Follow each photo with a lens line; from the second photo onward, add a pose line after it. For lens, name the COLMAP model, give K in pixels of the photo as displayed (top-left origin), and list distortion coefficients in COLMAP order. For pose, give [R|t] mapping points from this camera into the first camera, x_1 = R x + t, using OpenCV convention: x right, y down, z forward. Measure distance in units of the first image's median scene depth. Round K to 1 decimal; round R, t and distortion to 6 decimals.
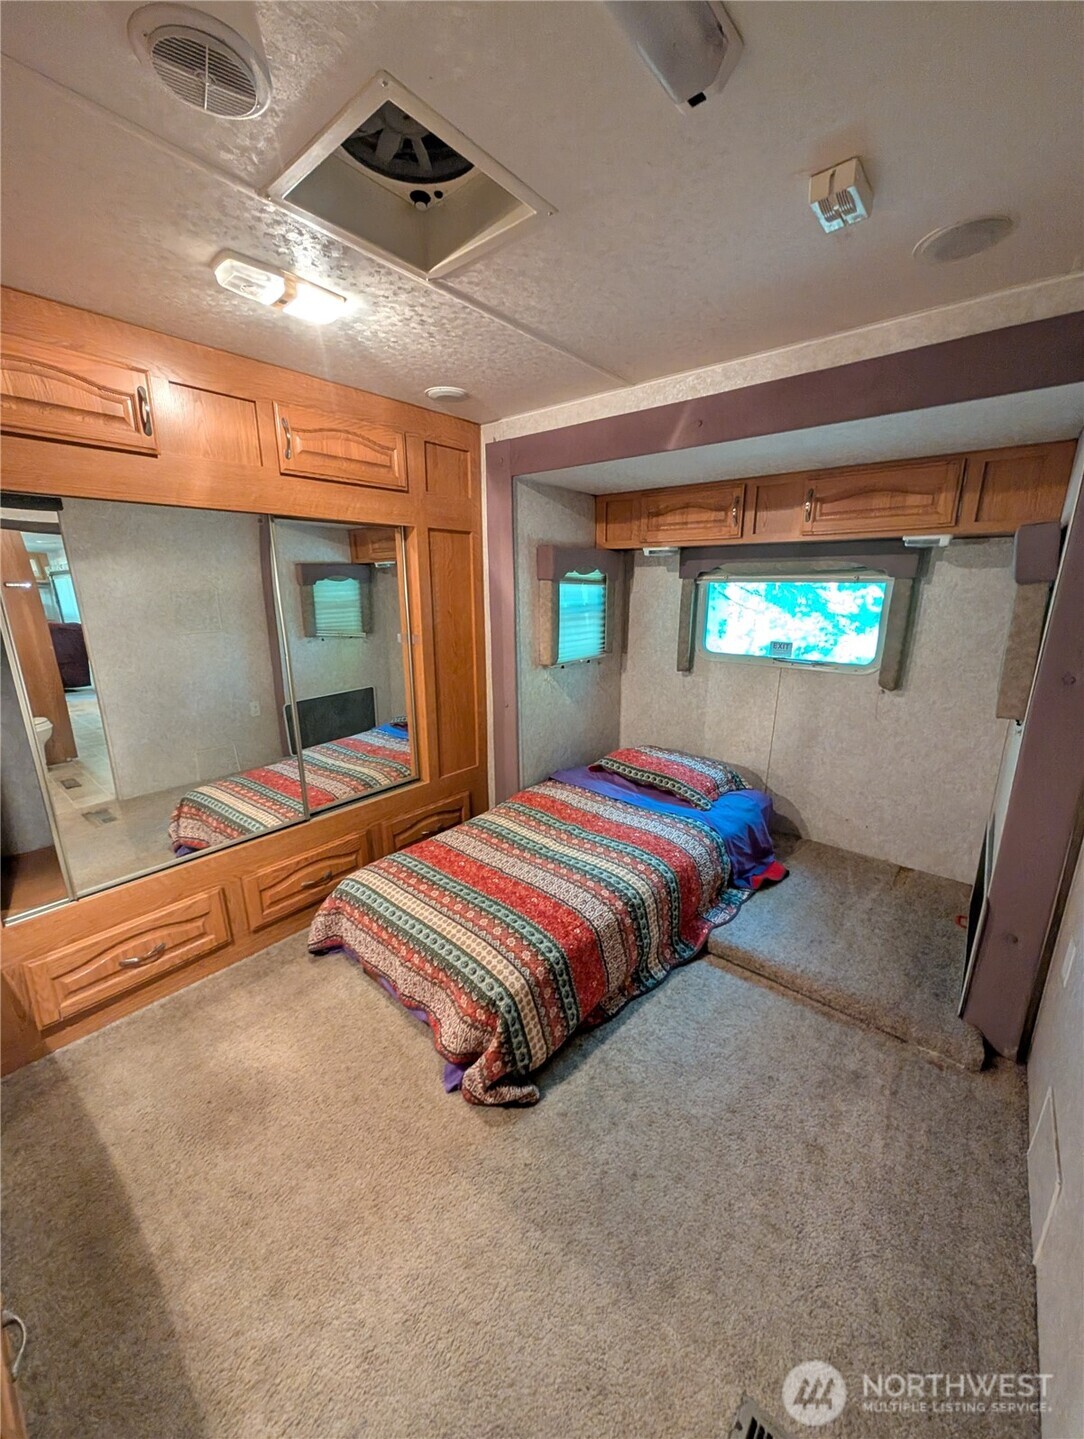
lens RADIAL K [[546.0, 0, 542.7], [0, 546.0, 722.7], [0, 0, 1]] dist [-0.001423, 0.000521]
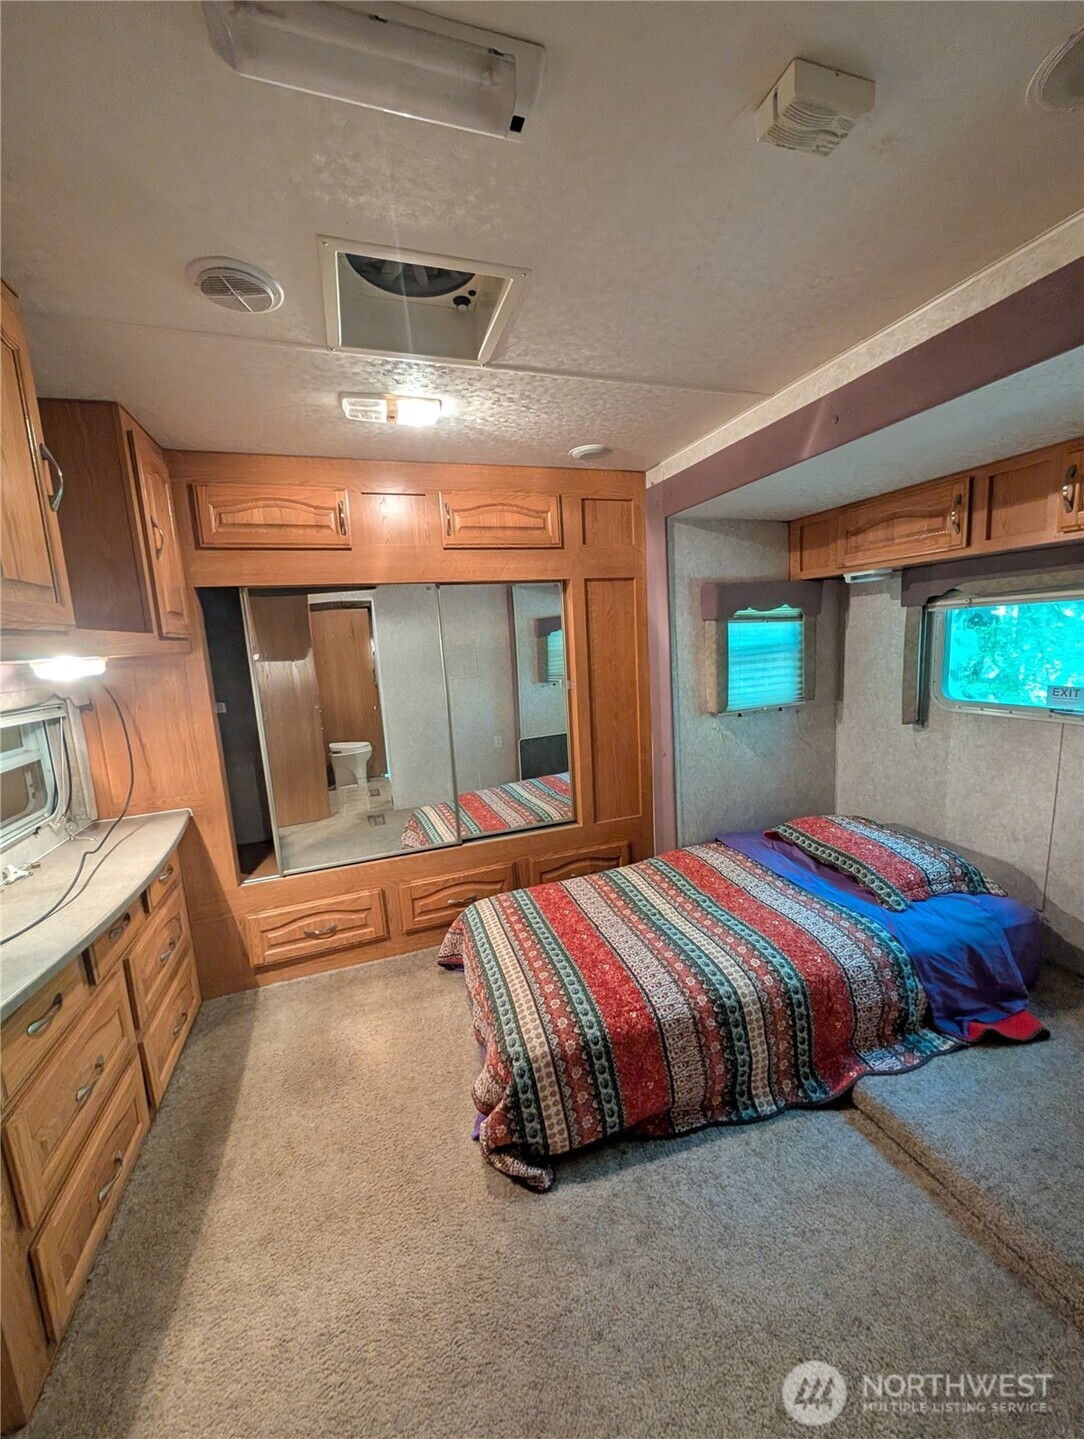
lens RADIAL K [[546.0, 0, 543.6], [0, 546.0, 722.1], [0, 0, 1]] dist [-0.001423, 0.000521]
pose [[0.856090, 0.031647, -0.515857, 0.310836], [-0.074087, 0.995329, -0.061890, -0.017074], [0.511489, 0.091202, 0.854436, 0.111757]]
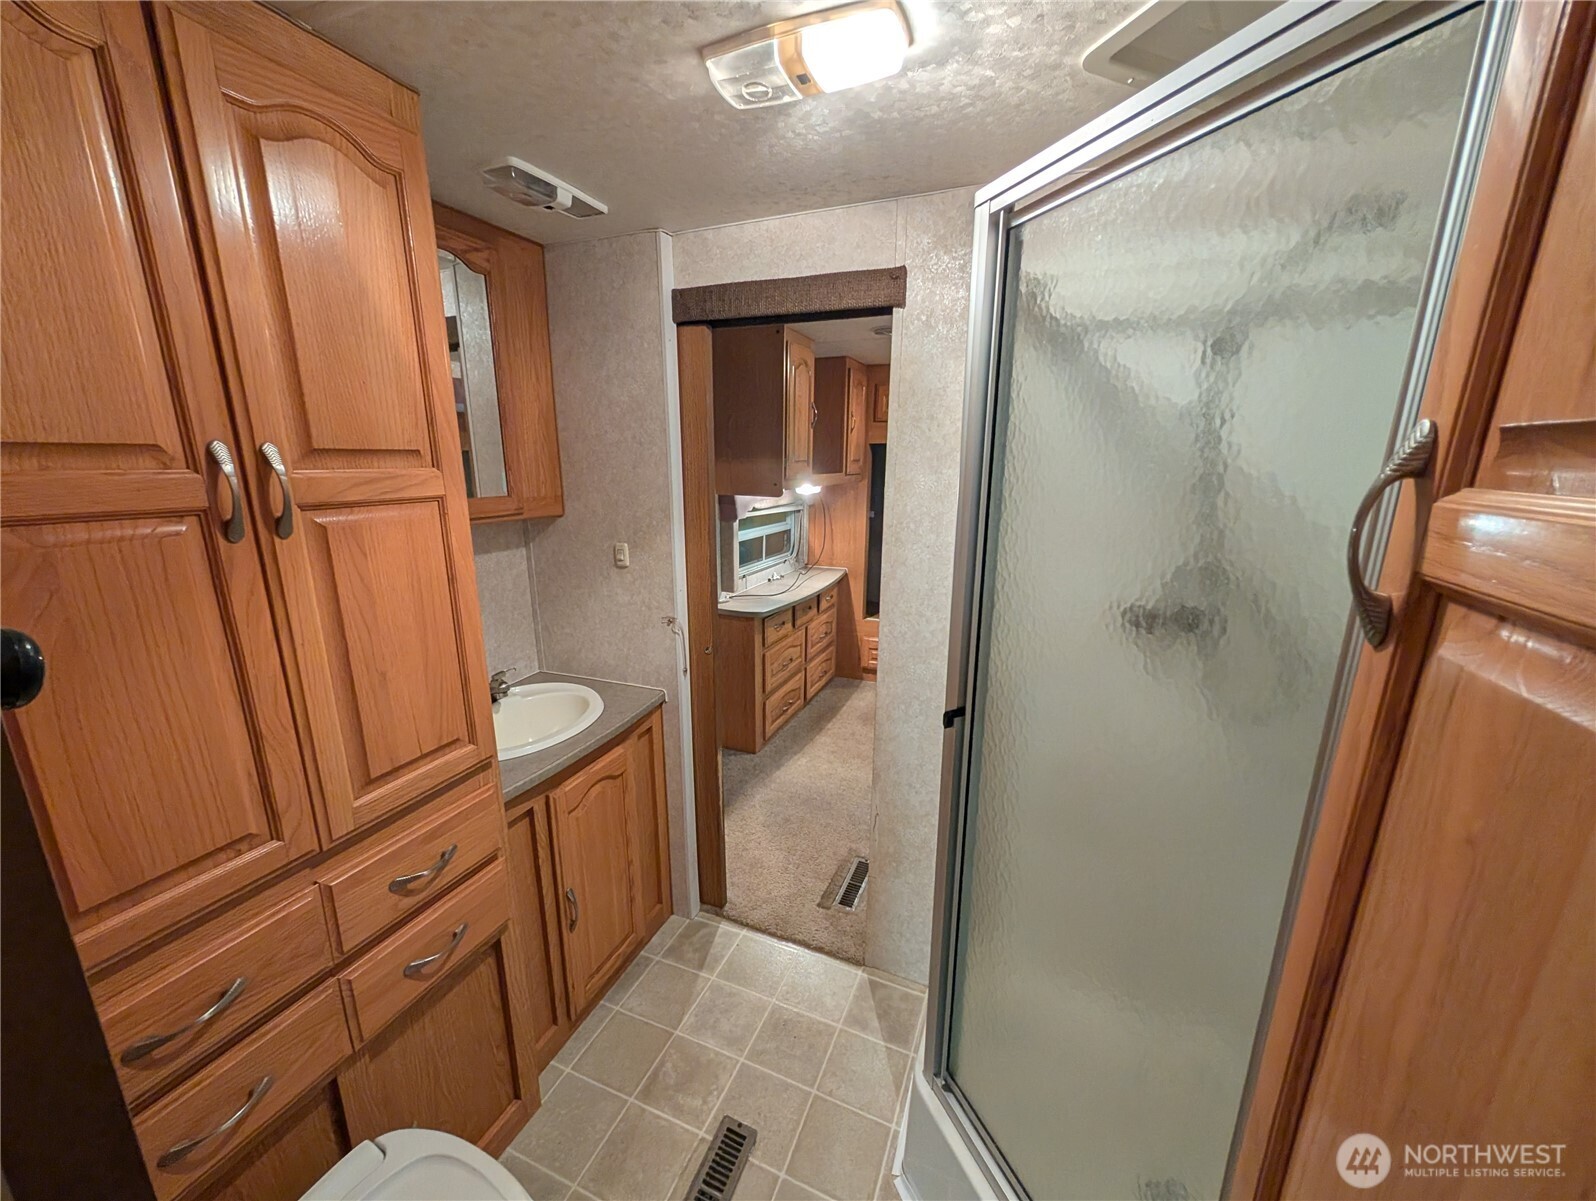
lens RADIAL K [[605.6, 0, 794.9], [0, 605.6, 602.1], [0, 0, 1]] dist [-0.001423, 0.000521]
pose [[0.288591, 0.222768, -0.931176, 1.077270], [-0.247211, 0.956916, 0.152310, -0.028240], [0.924988, 0.186241, 0.331228, -0.147915]]
